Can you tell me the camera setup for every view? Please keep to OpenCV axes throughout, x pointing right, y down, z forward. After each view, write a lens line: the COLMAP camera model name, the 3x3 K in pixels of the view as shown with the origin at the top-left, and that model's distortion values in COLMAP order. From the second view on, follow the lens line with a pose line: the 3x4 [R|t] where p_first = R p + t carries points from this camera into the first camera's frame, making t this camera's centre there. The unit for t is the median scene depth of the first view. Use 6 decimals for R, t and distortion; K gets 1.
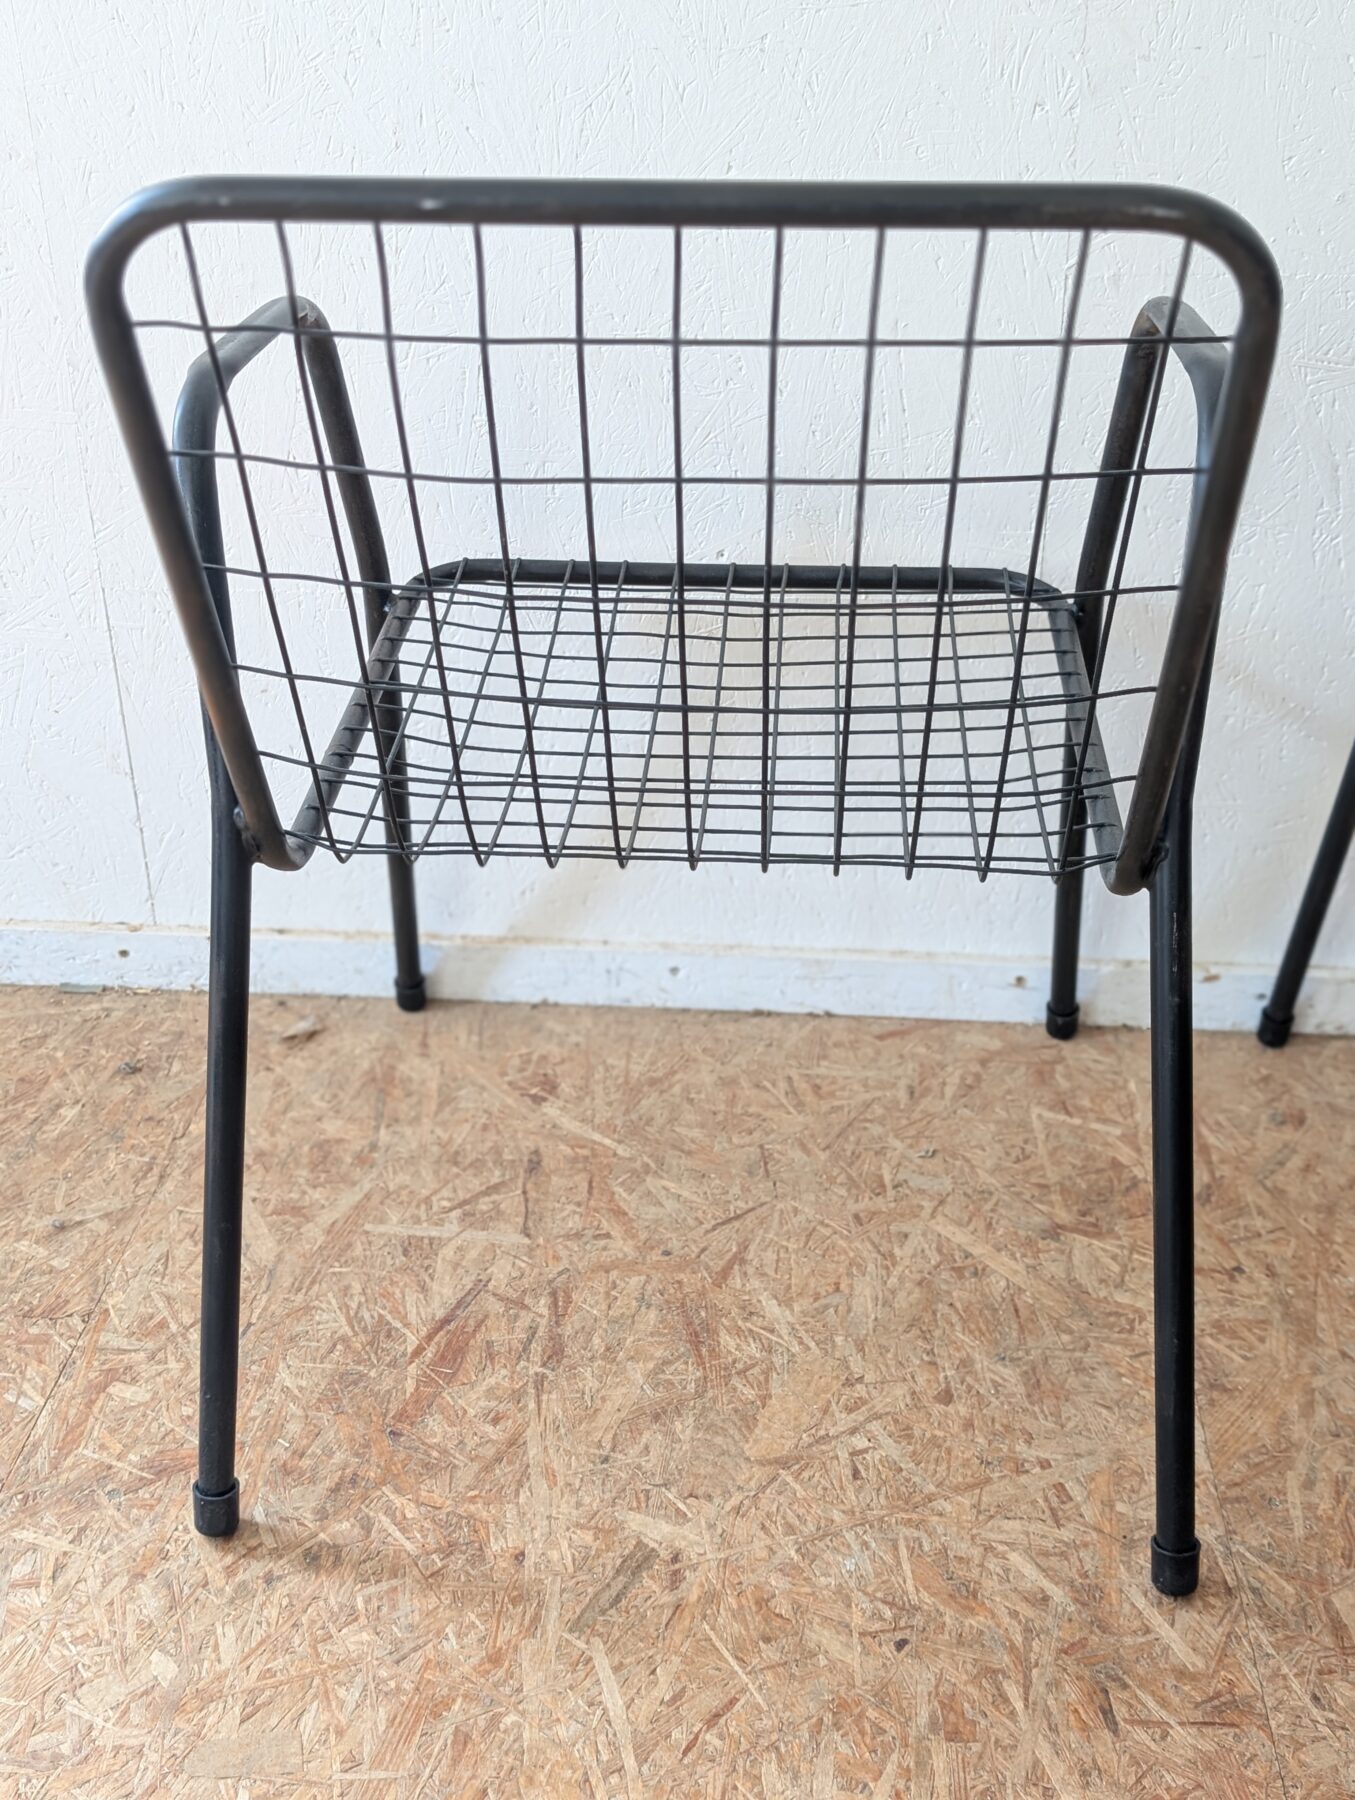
lens RADIAL K [[1943.6, 0, 676.7], [0, 1943.6, 889.5], [0, 0, 1]] dist [-0.006455, 0.000000]
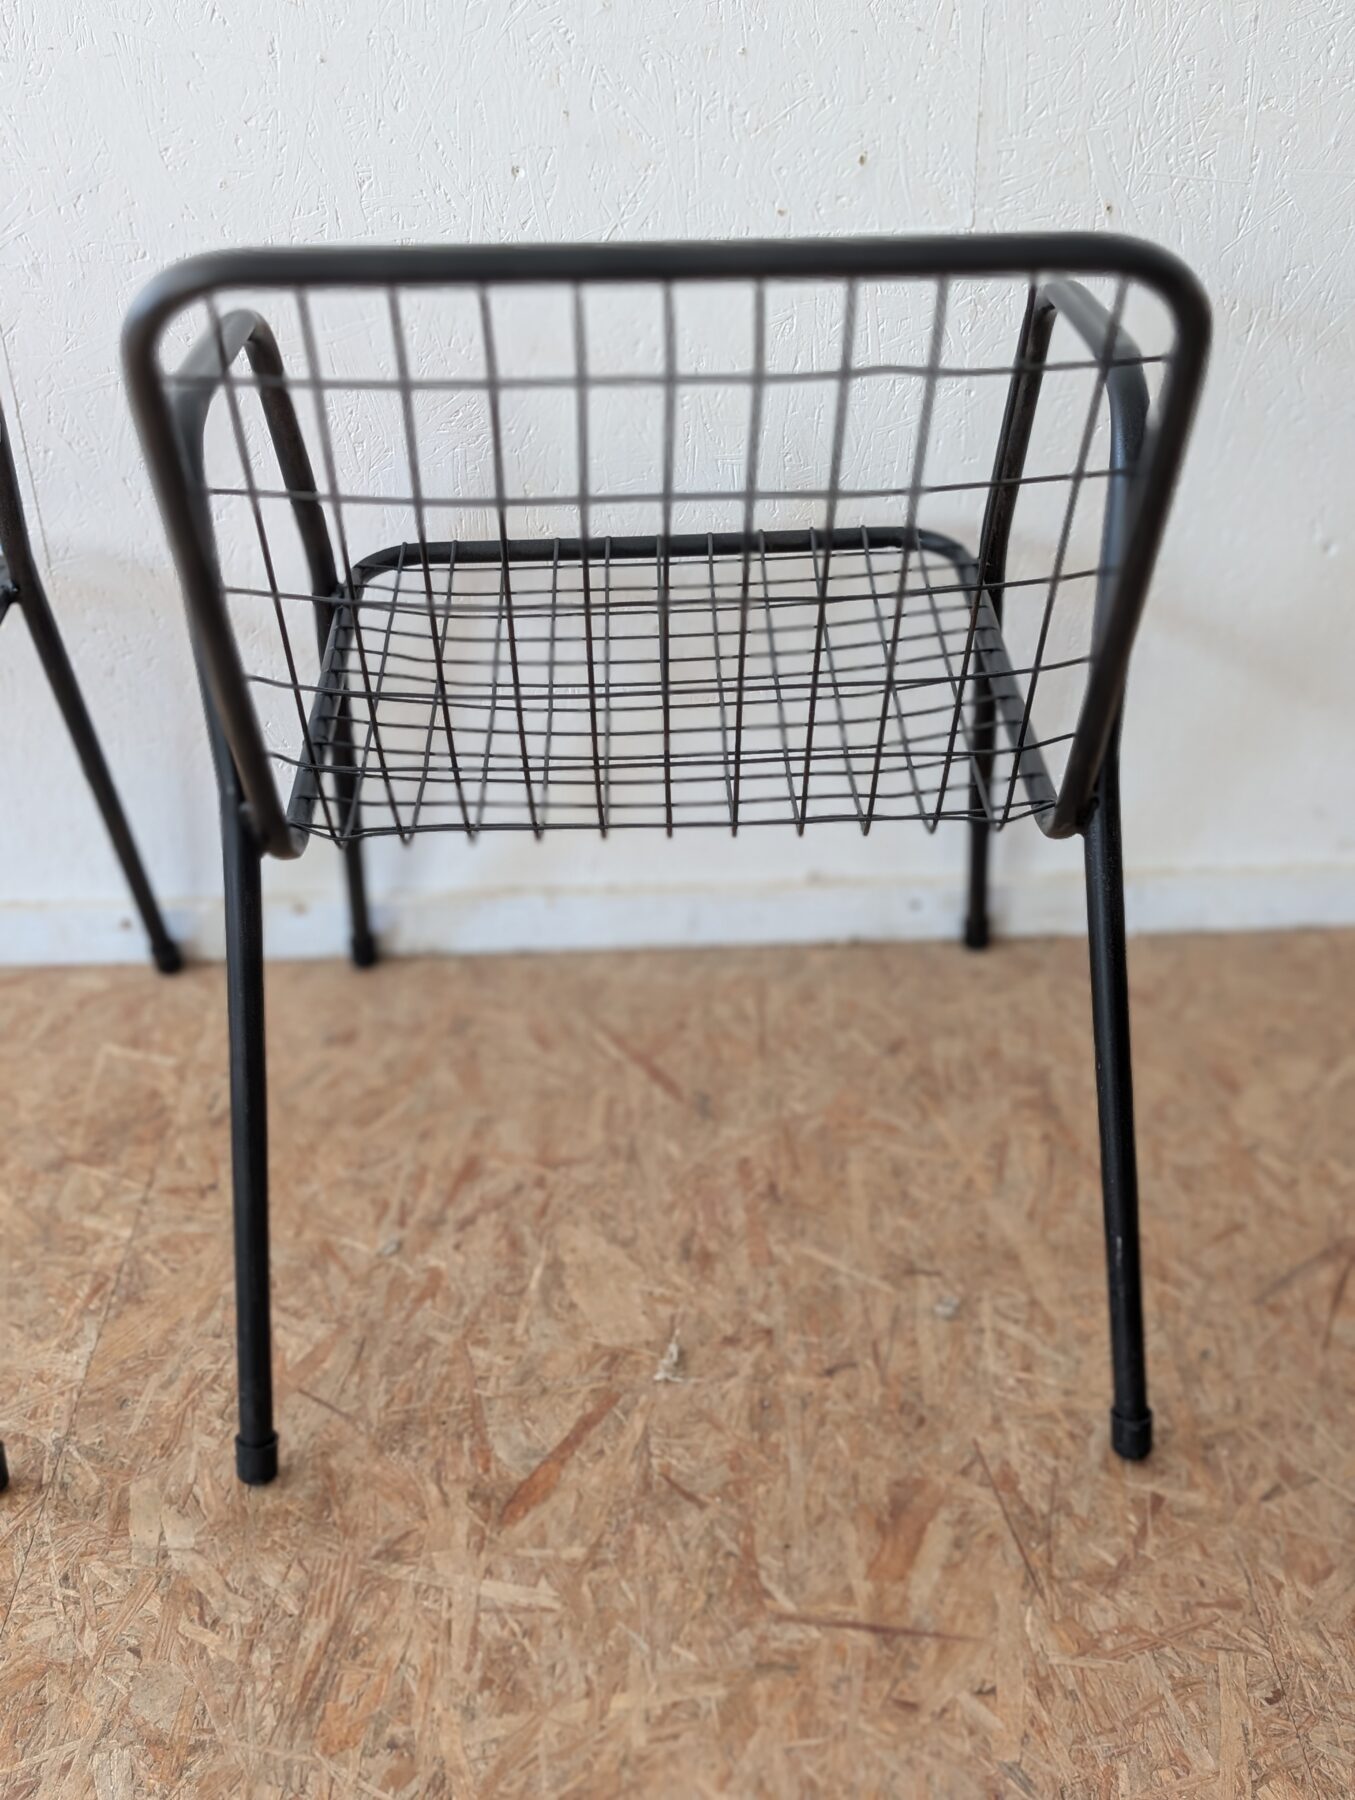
lens RADIAL K [[1943.6, 0, 684.8], [0, 1943.6, 882.3], [0, 0, 1]] dist [-0.006455, 0.000000]
pose [[0.995206, -0.069012, 0.069295, 0.522790], [0.065239, 0.996336, 0.055306, -0.018924], [-0.072858, -0.050520, 0.996062, -0.102170]]
